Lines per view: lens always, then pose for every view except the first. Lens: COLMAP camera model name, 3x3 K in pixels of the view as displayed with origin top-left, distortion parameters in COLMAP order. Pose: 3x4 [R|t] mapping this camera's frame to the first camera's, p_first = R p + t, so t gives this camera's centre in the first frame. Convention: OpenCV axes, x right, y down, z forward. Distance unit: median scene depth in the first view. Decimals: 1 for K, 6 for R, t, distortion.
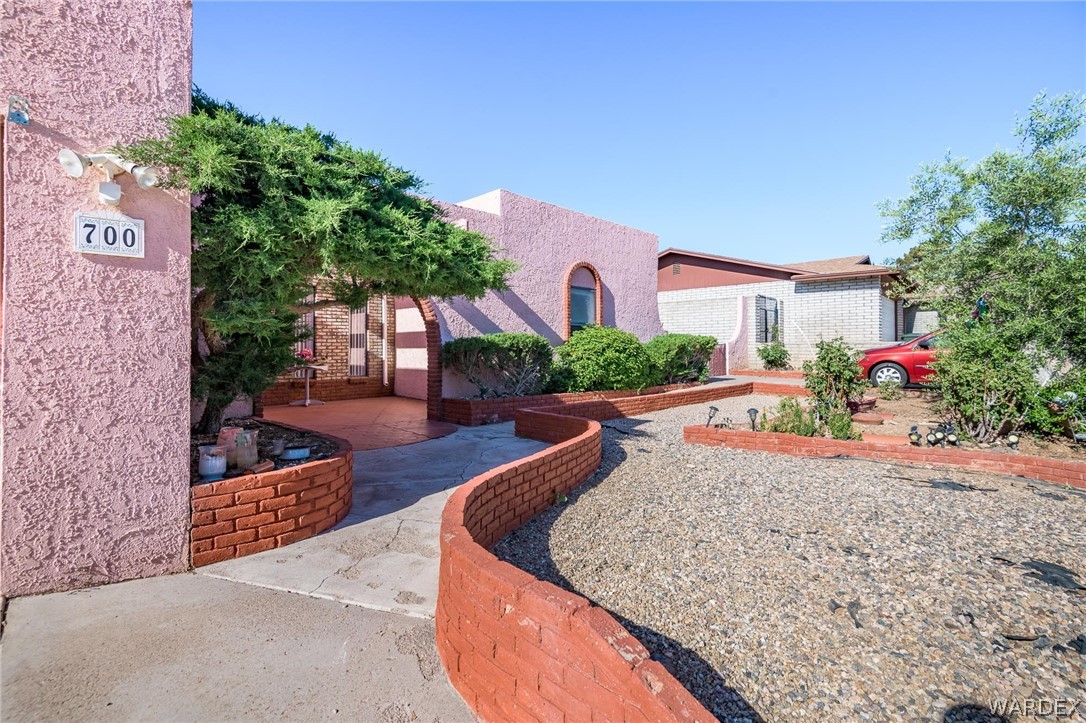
lens RADIAL K [[491.4, 0, 548.5], [0, 491.4, 344.1], [0, 0, 1]] dist [0.003181, -0.000316]
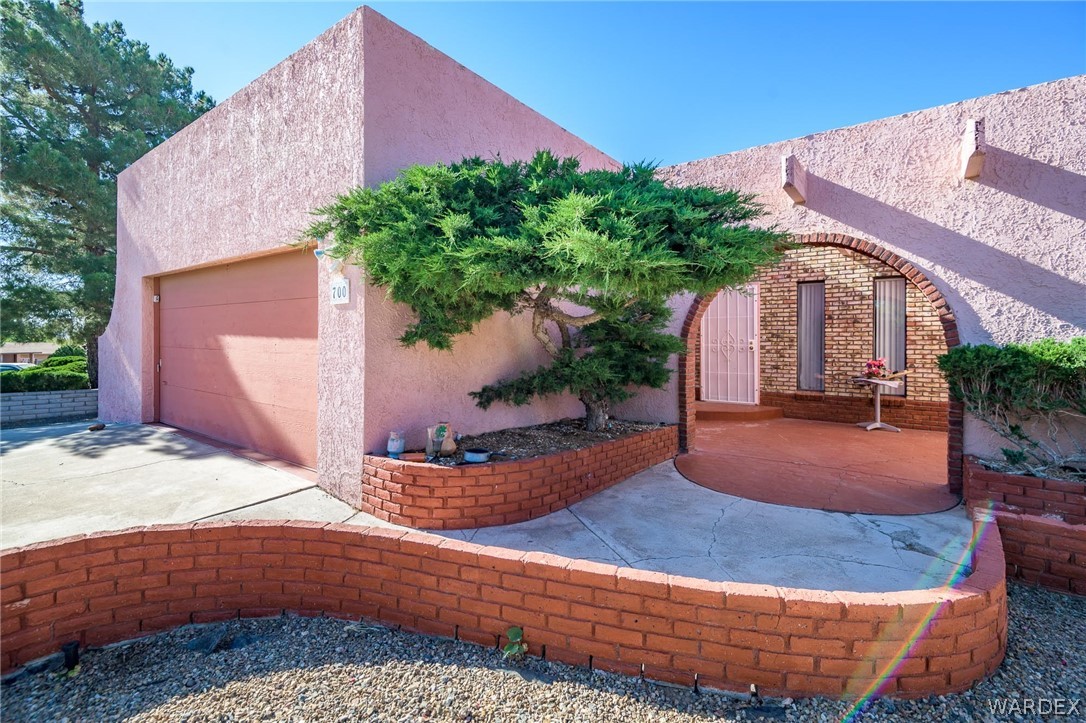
lens RADIAL K [[497.9, 0, 550.1], [0, 497.9, 327.4], [0, 0, 1]] dist [0.000378, -0.000904]
pose [[0.130568, -0.031166, -0.990949, 0.216997], [-0.001079, 0.999501, -0.031577, -0.013234], [0.991439, 0.005192, 0.130469, 0.383178]]
